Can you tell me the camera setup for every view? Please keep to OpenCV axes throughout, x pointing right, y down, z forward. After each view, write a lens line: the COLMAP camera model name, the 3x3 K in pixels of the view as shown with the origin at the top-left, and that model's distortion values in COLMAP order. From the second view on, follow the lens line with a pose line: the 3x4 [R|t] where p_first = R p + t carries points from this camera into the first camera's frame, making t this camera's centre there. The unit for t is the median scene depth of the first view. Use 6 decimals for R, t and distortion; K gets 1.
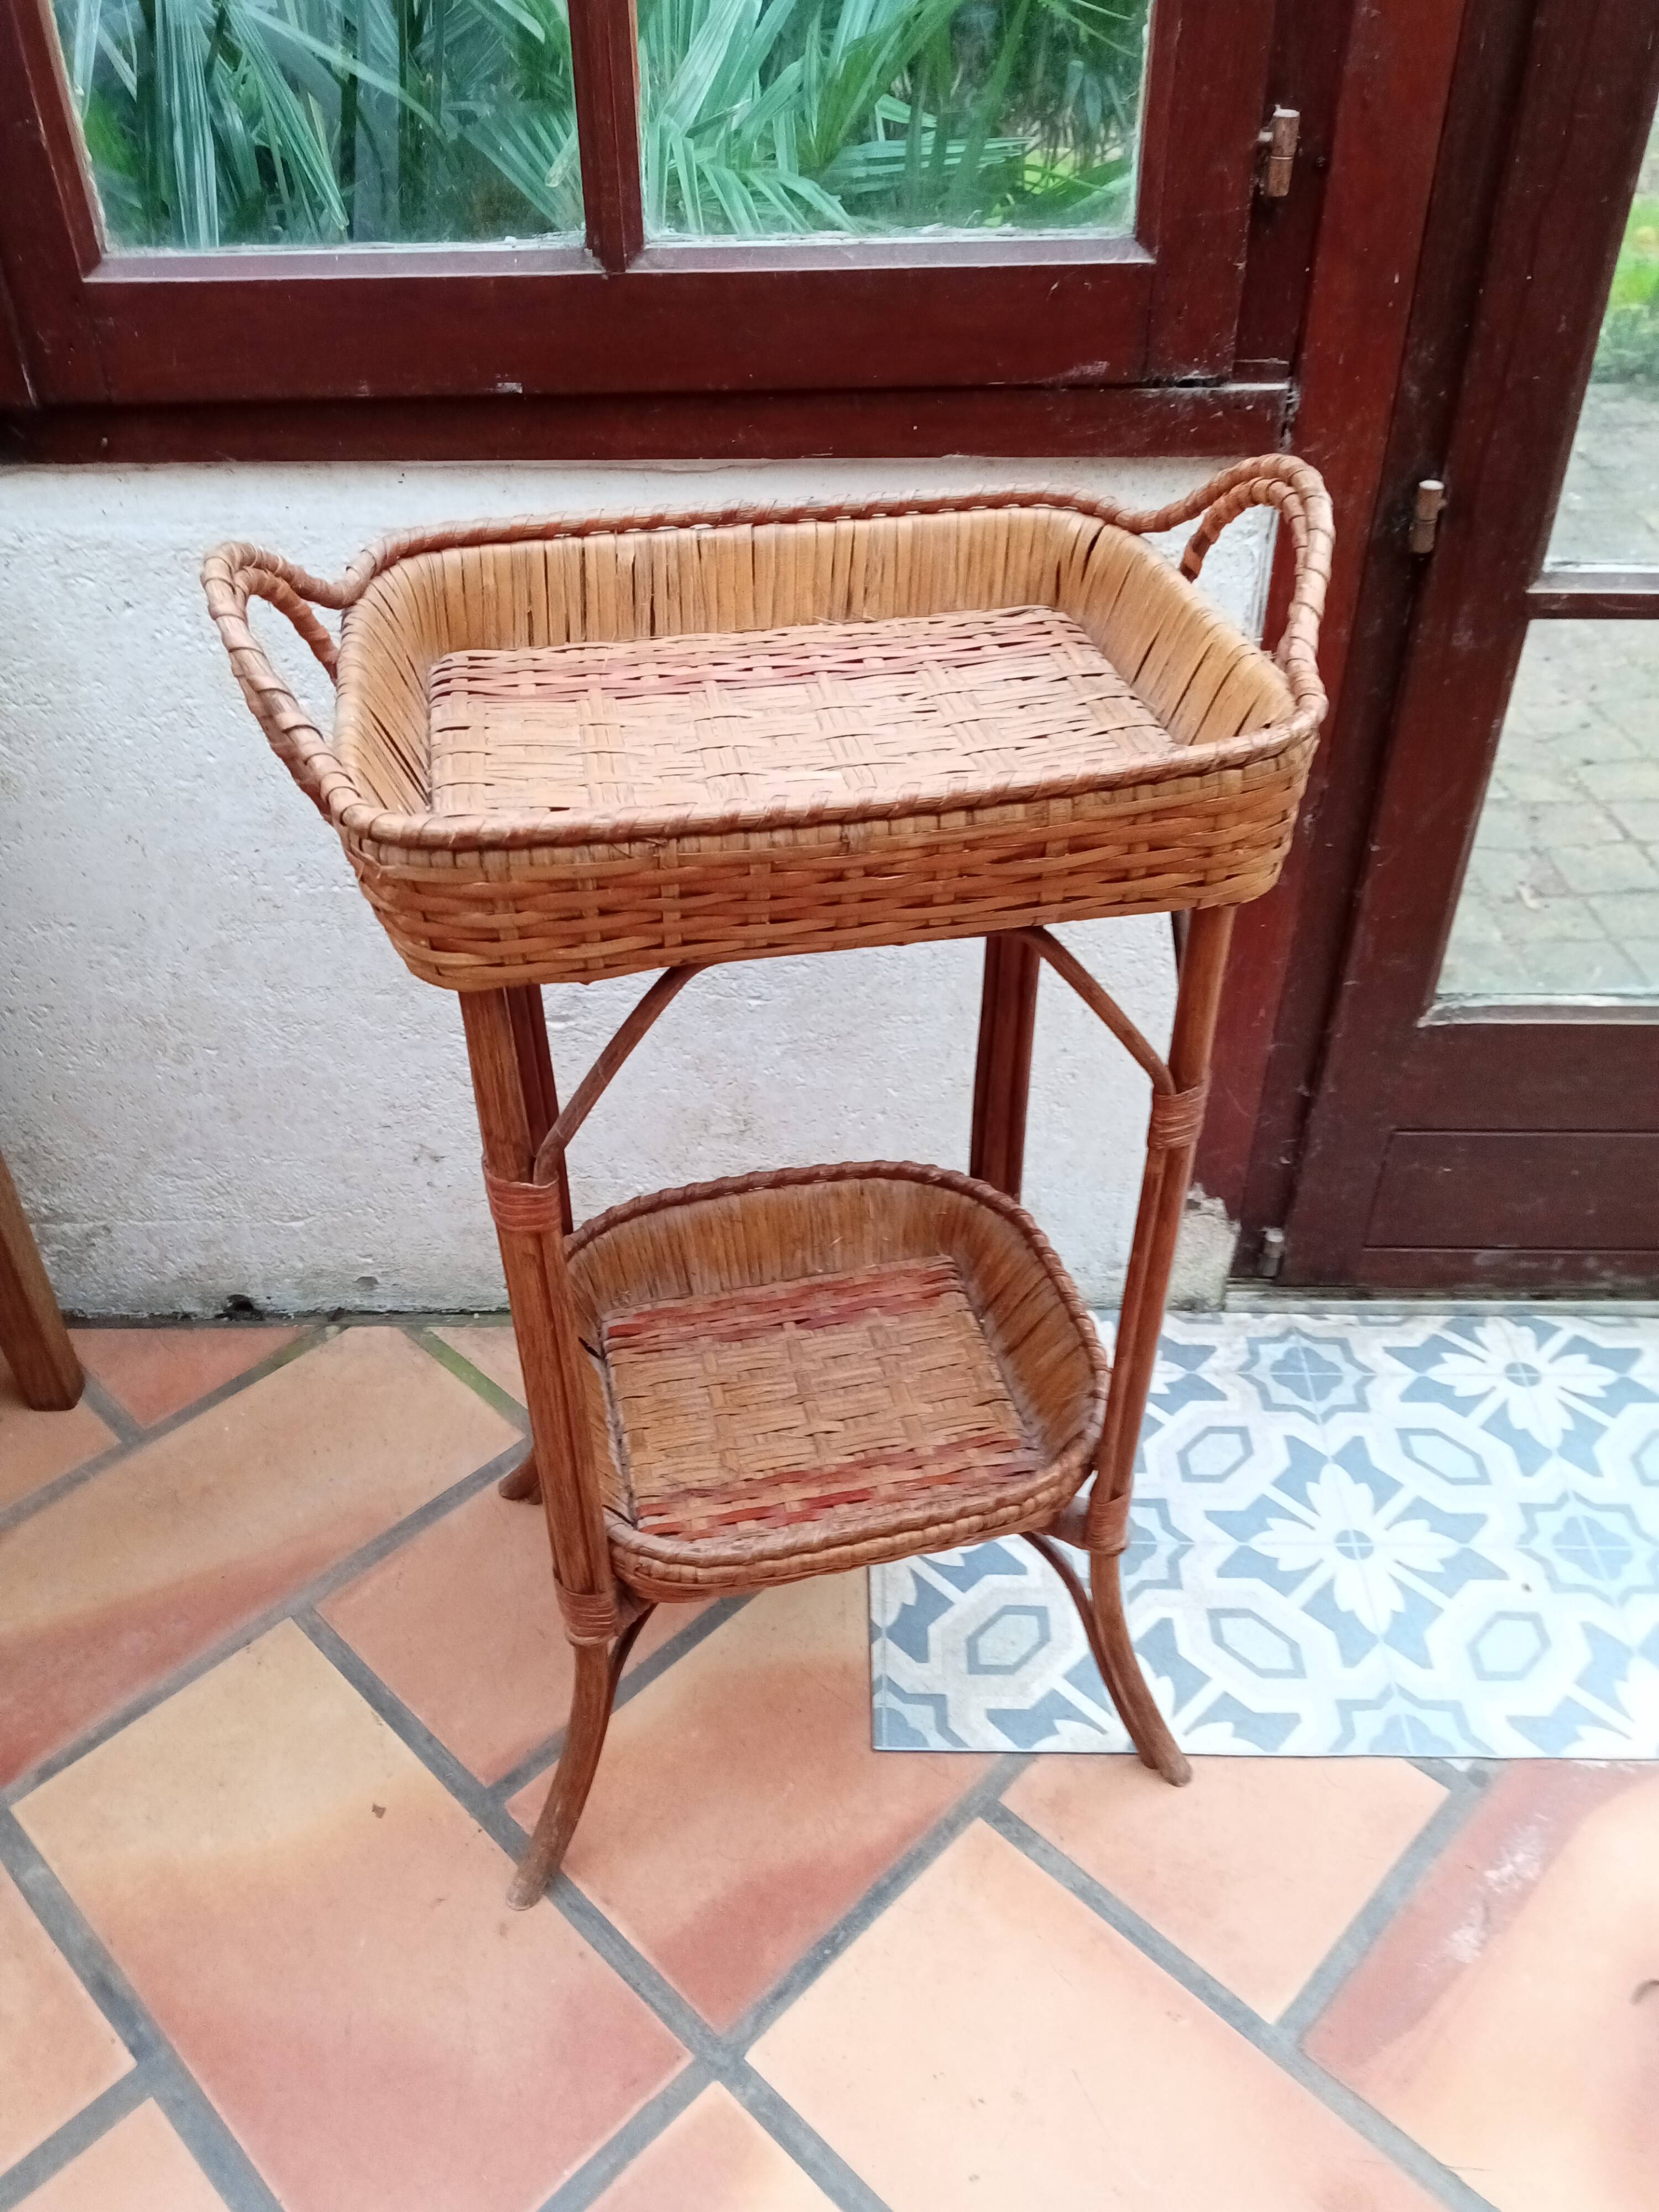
lens RADIAL K [[1760.0, 0, 813.1], [0, 1760.0, 1082.8], [0, 0, 1]] dist [-0.002912, -0.040100]
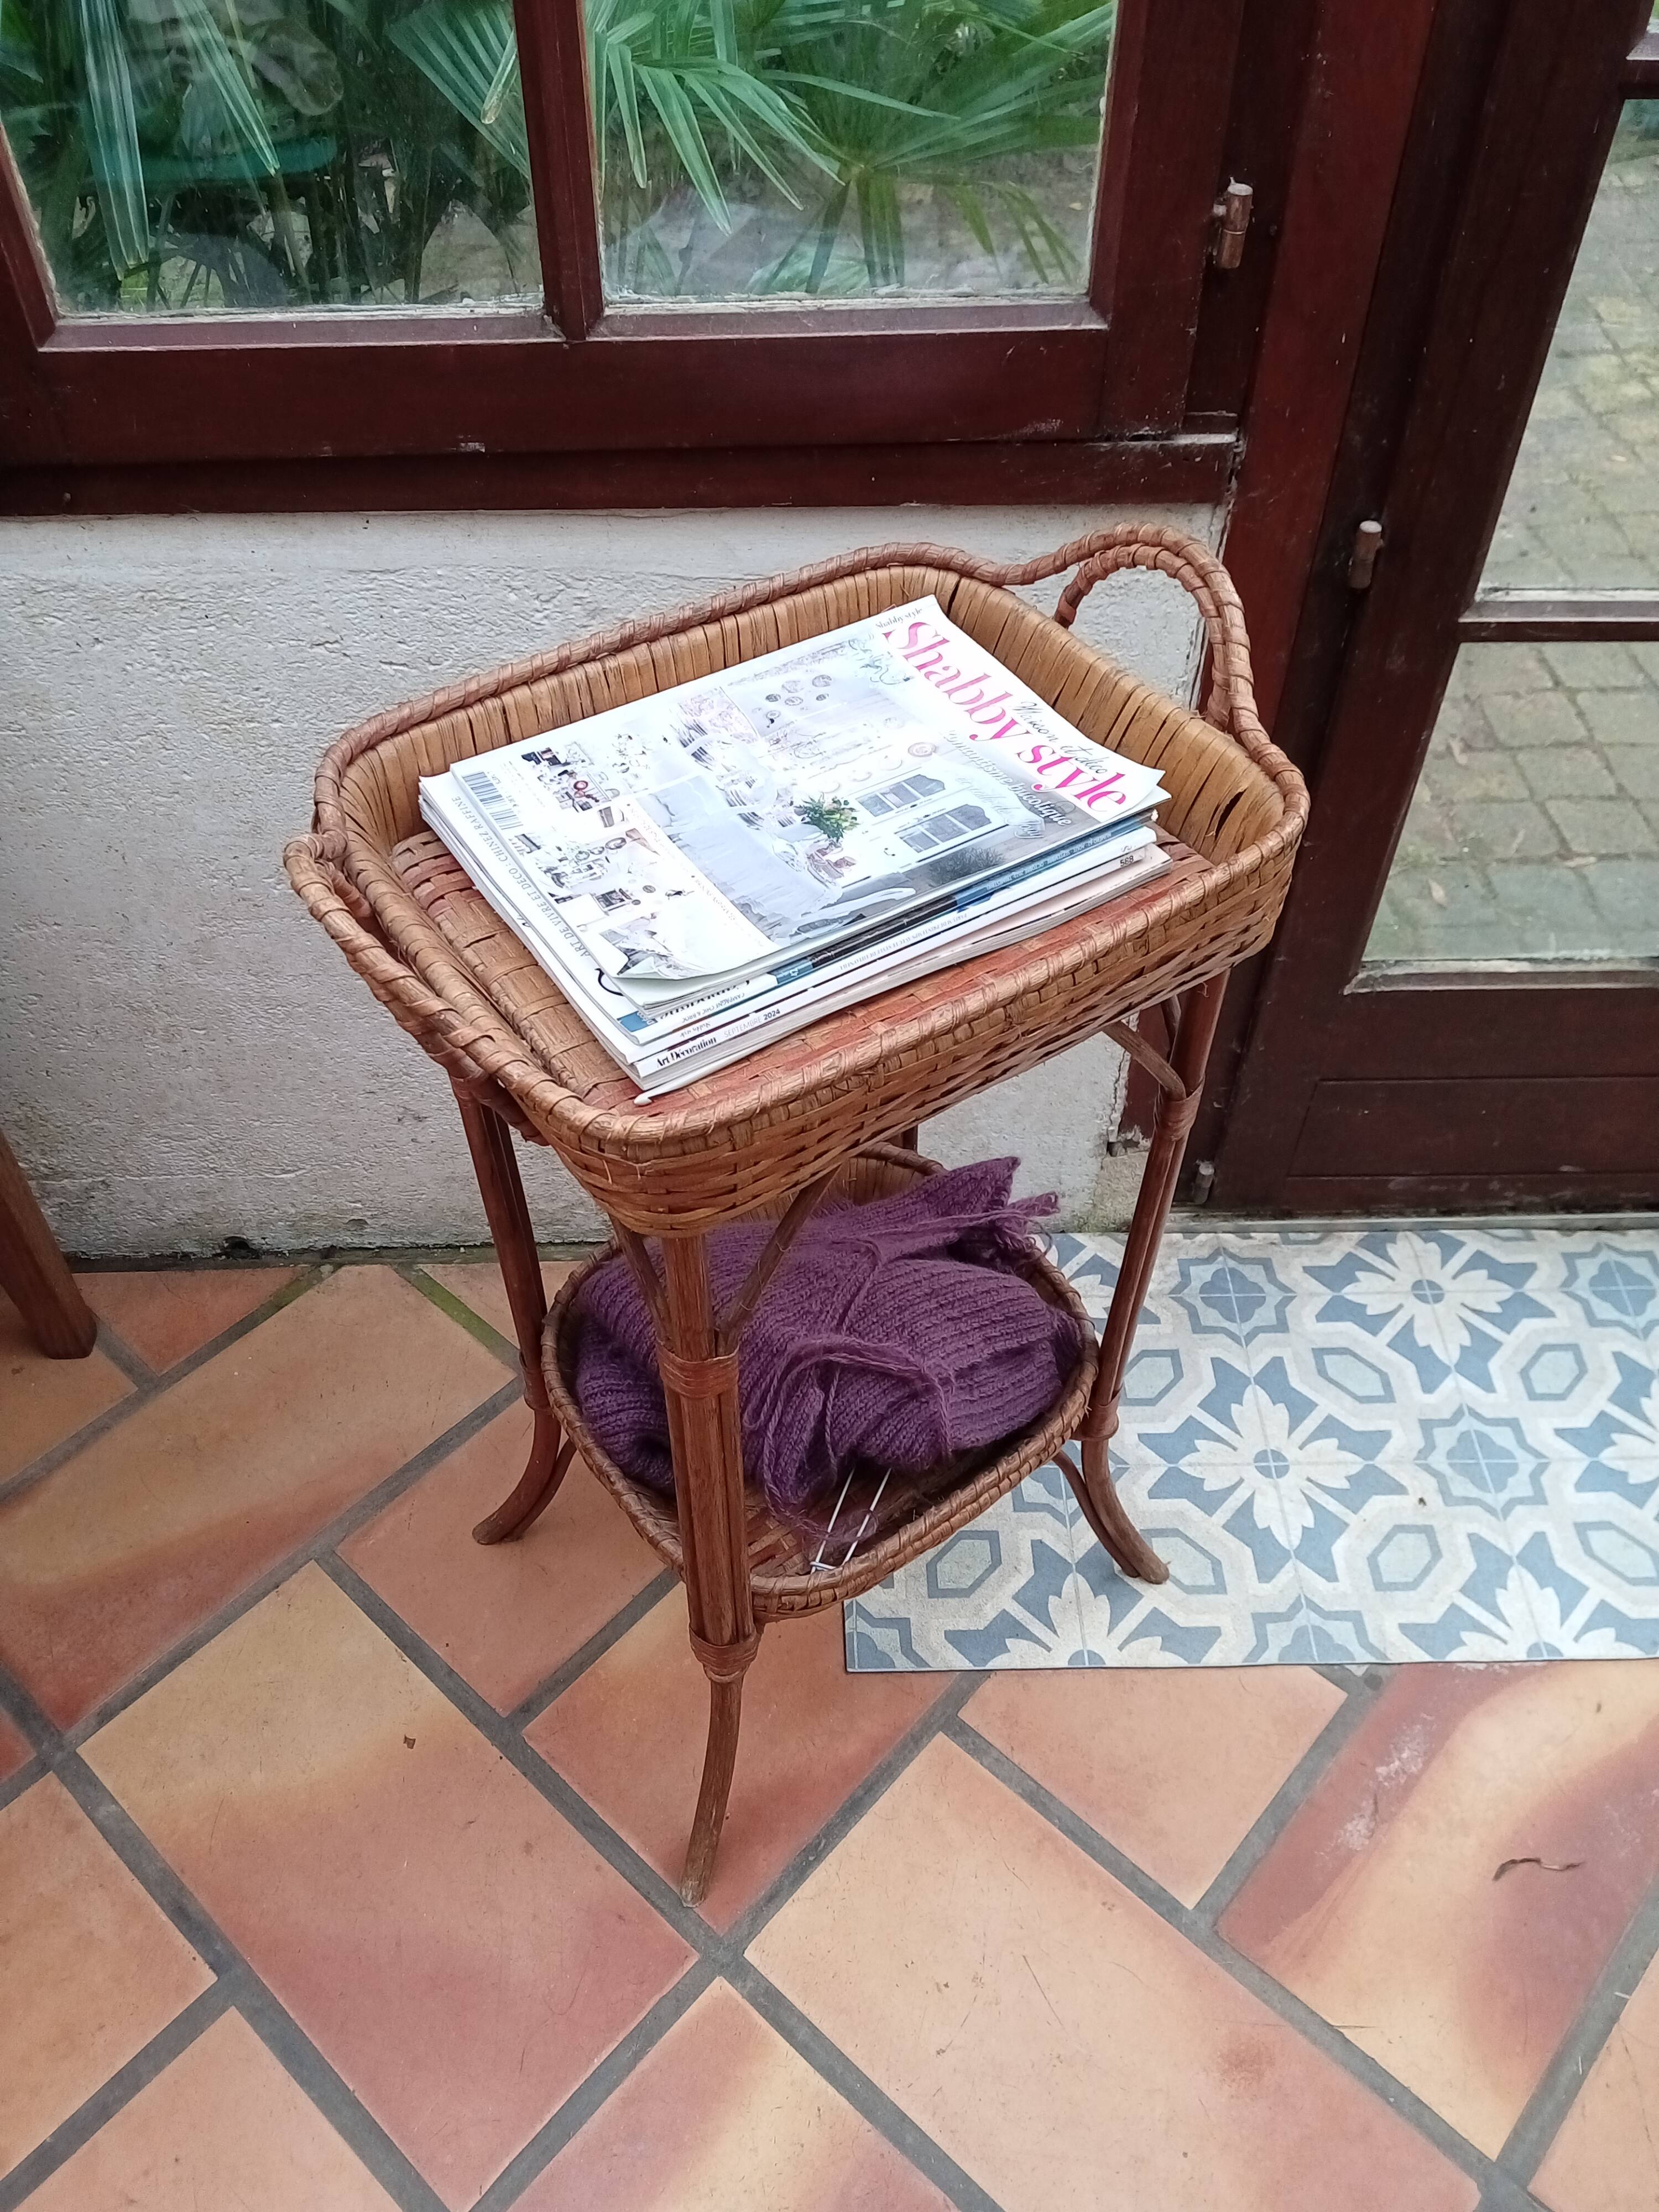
lens RADIAL K [[1760.0, 0, 816.9], [0, 1760.0, 1082.9], [0, 0, 1]] dist [-0.002912, -0.040100]
pose [[0.999109, -0.021002, 0.036603, -0.016721], [0.014964, 0.987319, 0.158041, -0.165221], [-0.039458, -0.157353, 0.986754, -0.053978]]
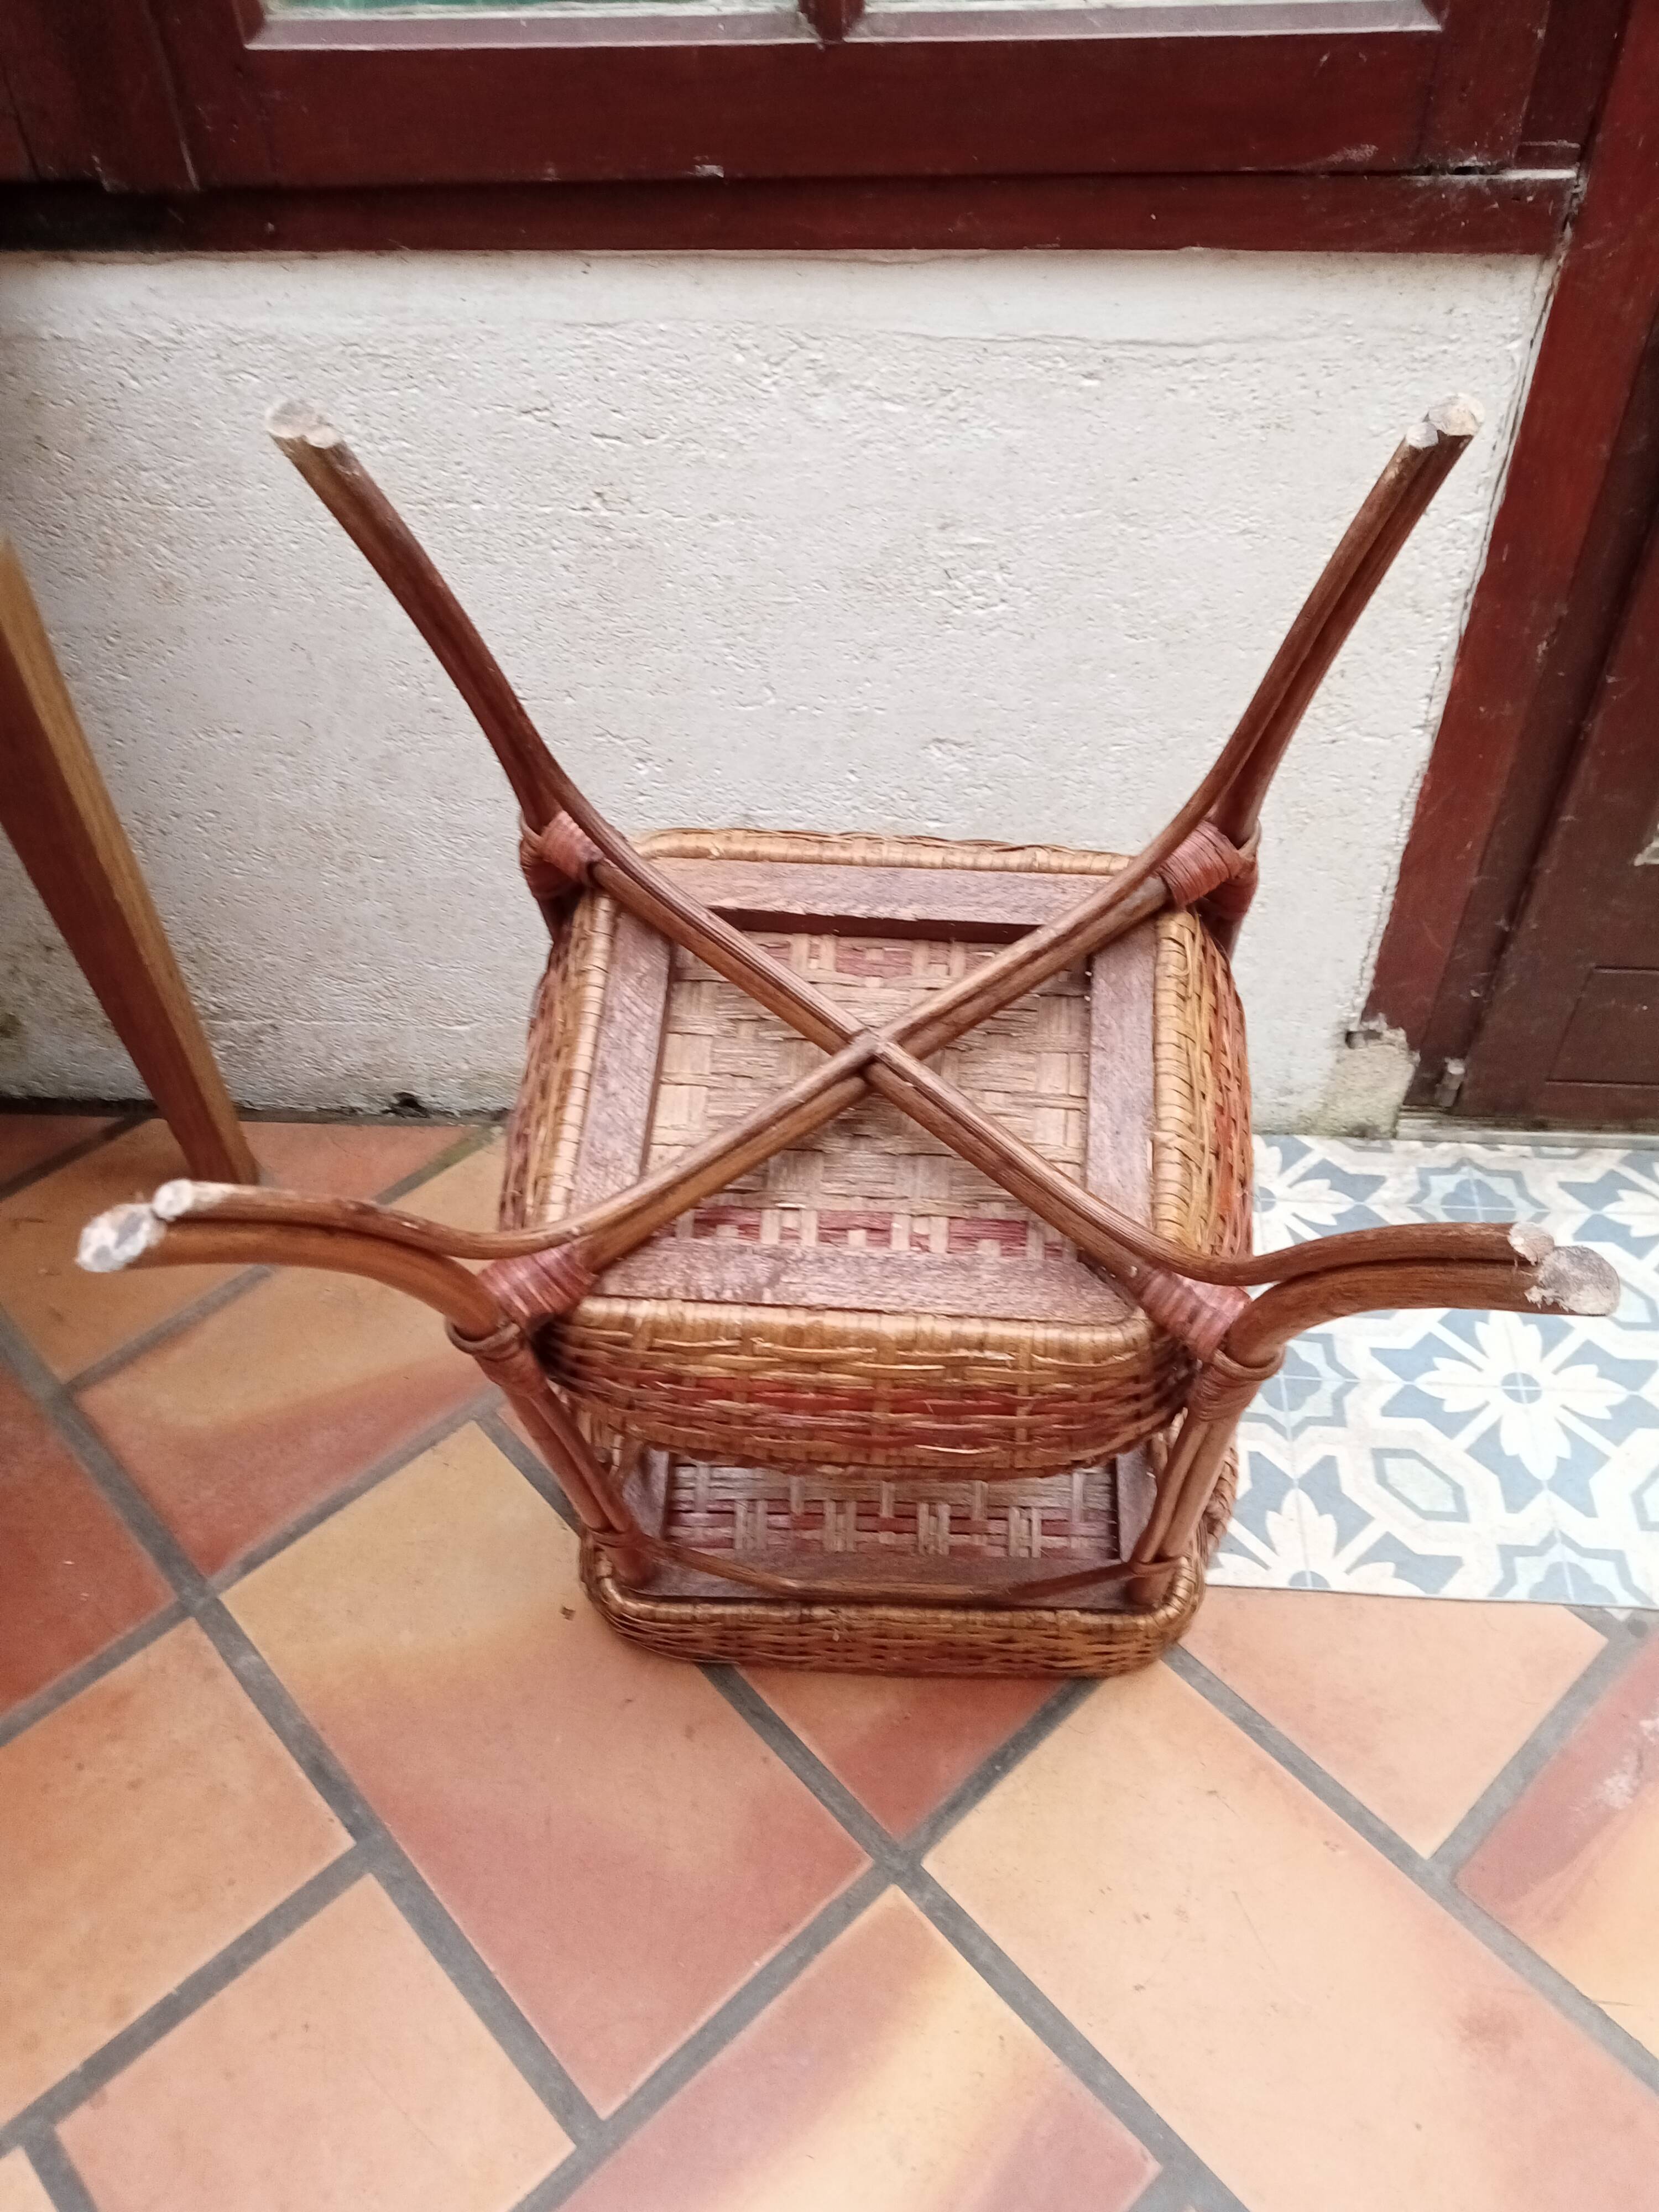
lens RADIAL K [[1760.0, 0, 804.2], [0, 1760.0, 1093.4], [0, 0, 1]] dist [-0.002912, -0.040100]
pose [[0.998179, 0.027214, -0.053840, -0.053137], [-0.017766, 0.985500, 0.168744, -0.067353], [0.057651, -0.167480, 0.984188, 0.021843]]
